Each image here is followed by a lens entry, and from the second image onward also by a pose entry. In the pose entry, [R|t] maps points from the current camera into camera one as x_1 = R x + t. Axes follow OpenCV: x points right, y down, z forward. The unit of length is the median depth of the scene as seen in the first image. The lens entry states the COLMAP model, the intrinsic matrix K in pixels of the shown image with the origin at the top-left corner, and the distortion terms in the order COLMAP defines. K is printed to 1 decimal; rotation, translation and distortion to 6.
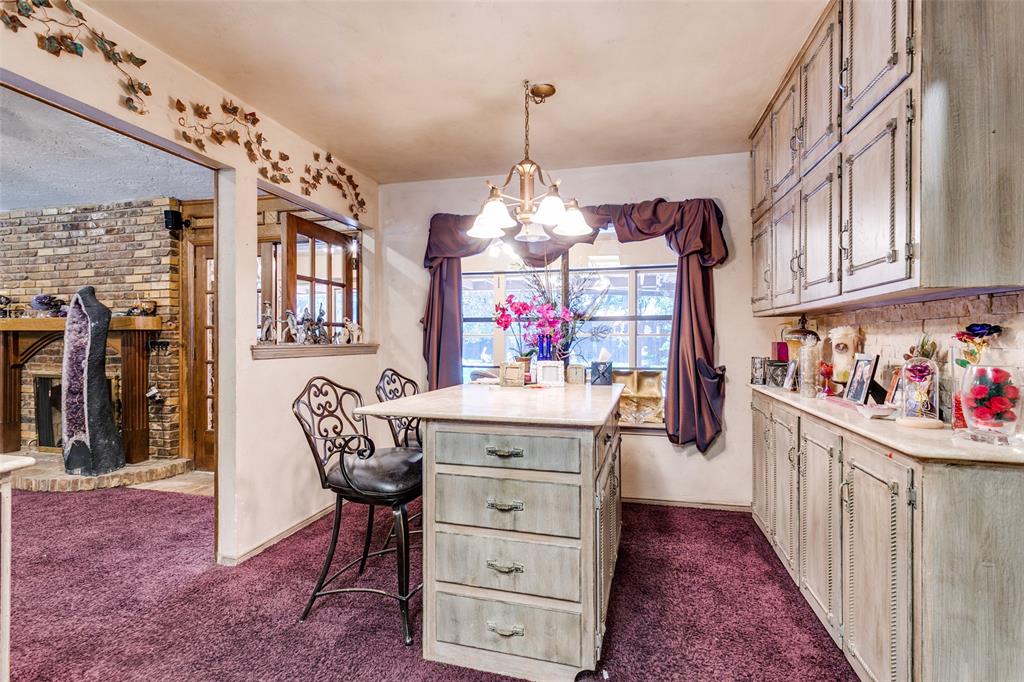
lens RADIAL K [[493.9, 0, 505.2], [0, 493.9, 339.7], [0, 0, 1]] dist [0.000837, 0.000160]
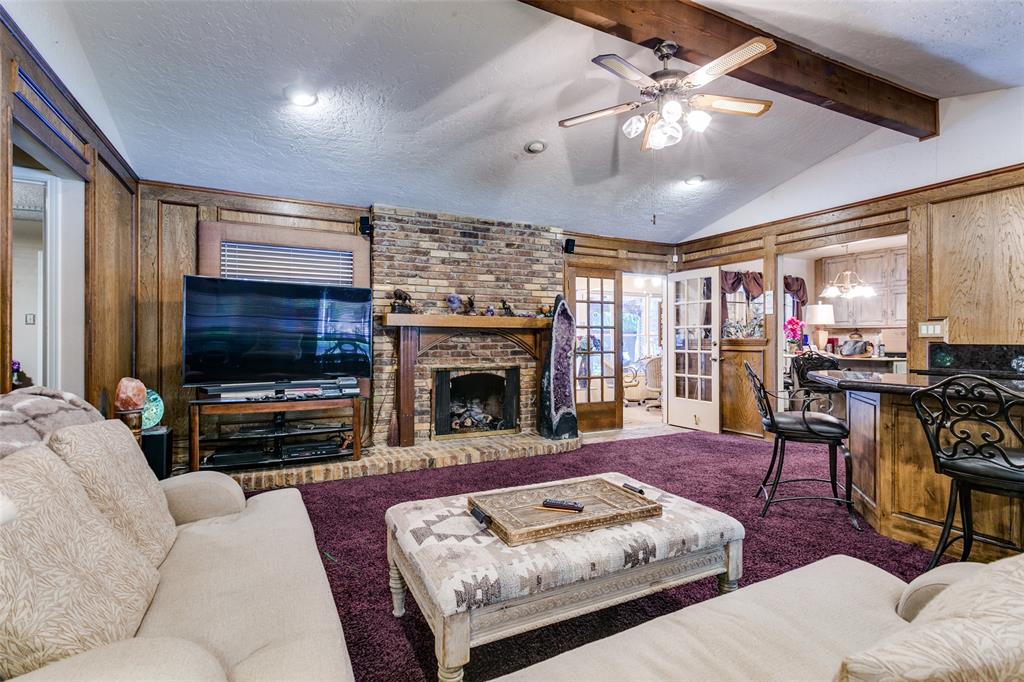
lens RADIAL K [[475.7, 0, 509.8], [0, 475.7, 339.9], [0, 0, 1]] dist [0.003736, 0.001329]
pose [[0.747758, -0.004680, 0.663955, -1.979366], [0.004216, 0.999988, 0.002301, 0.010303], [-0.663958, 0.001078, 0.747769, 0.171085]]
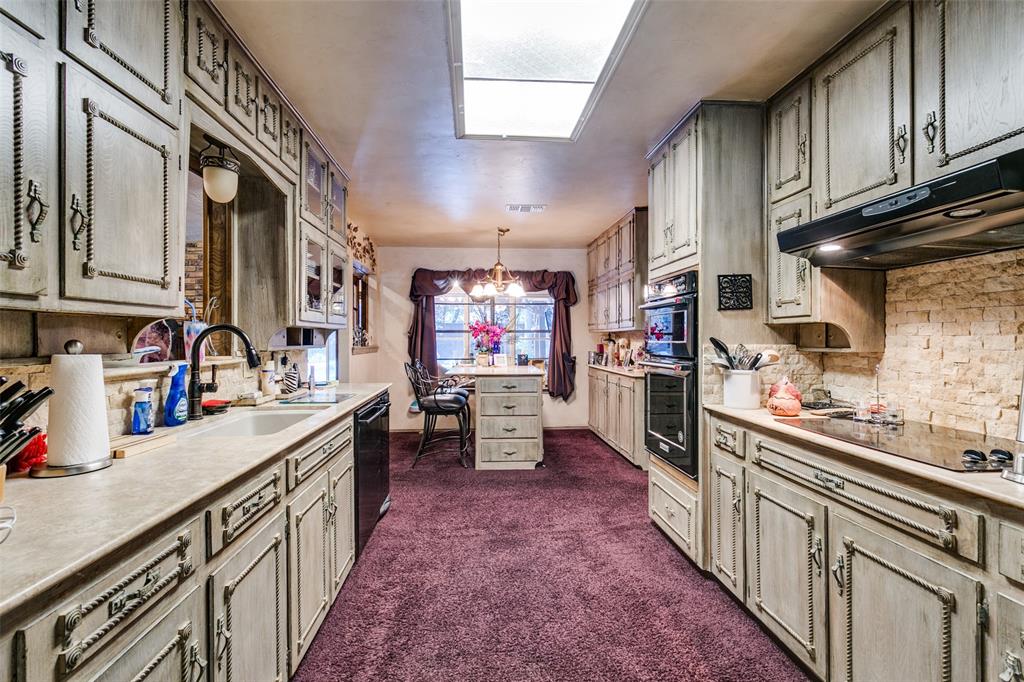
lens RADIAL K [[475.7, 0, 509.8], [0, 475.7, 339.9], [0, 0, 1]] dist [0.003736, 0.001329]
pose [[0.950037, -0.001954, 0.312130, -0.365636], [0.001701, 0.999998, 0.001085, -0.013194], [-0.312131, -0.000500, 0.950039, -0.663410]]
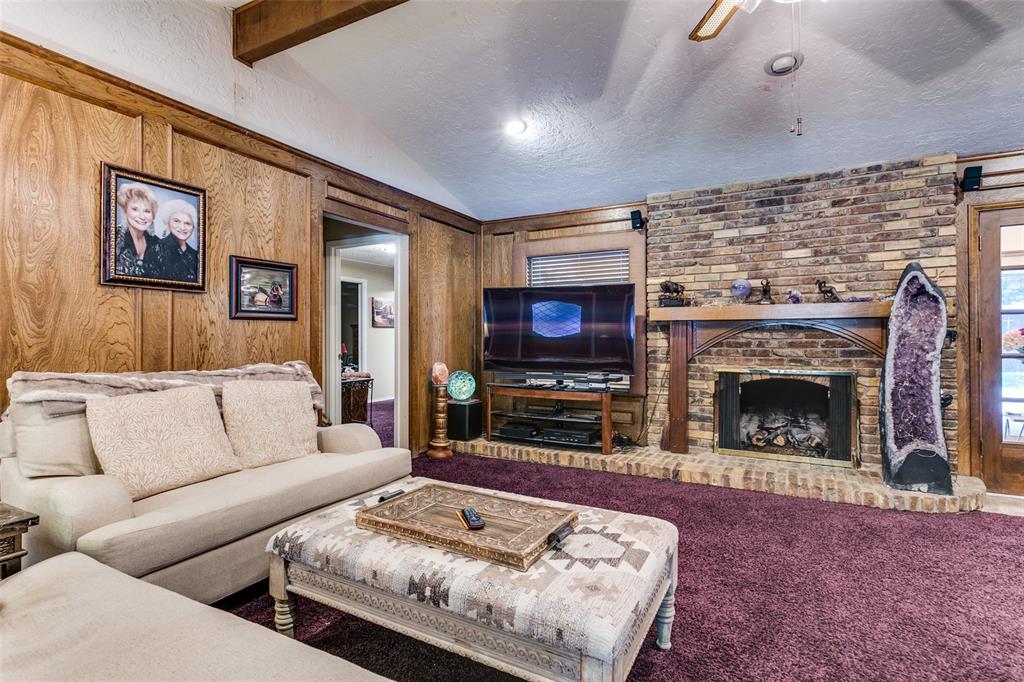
lens RADIAL K [[475.7, 0, 509.8], [0, 475.7, 339.9], [0, 0, 1]] dist [0.003736, 0.001329]
pose [[0.976948, -0.006292, -0.213383, -1.492167], [0.006108, 0.999980, -0.001518, 0.021072], [0.213388, 0.000179, 0.976968, 0.088016]]
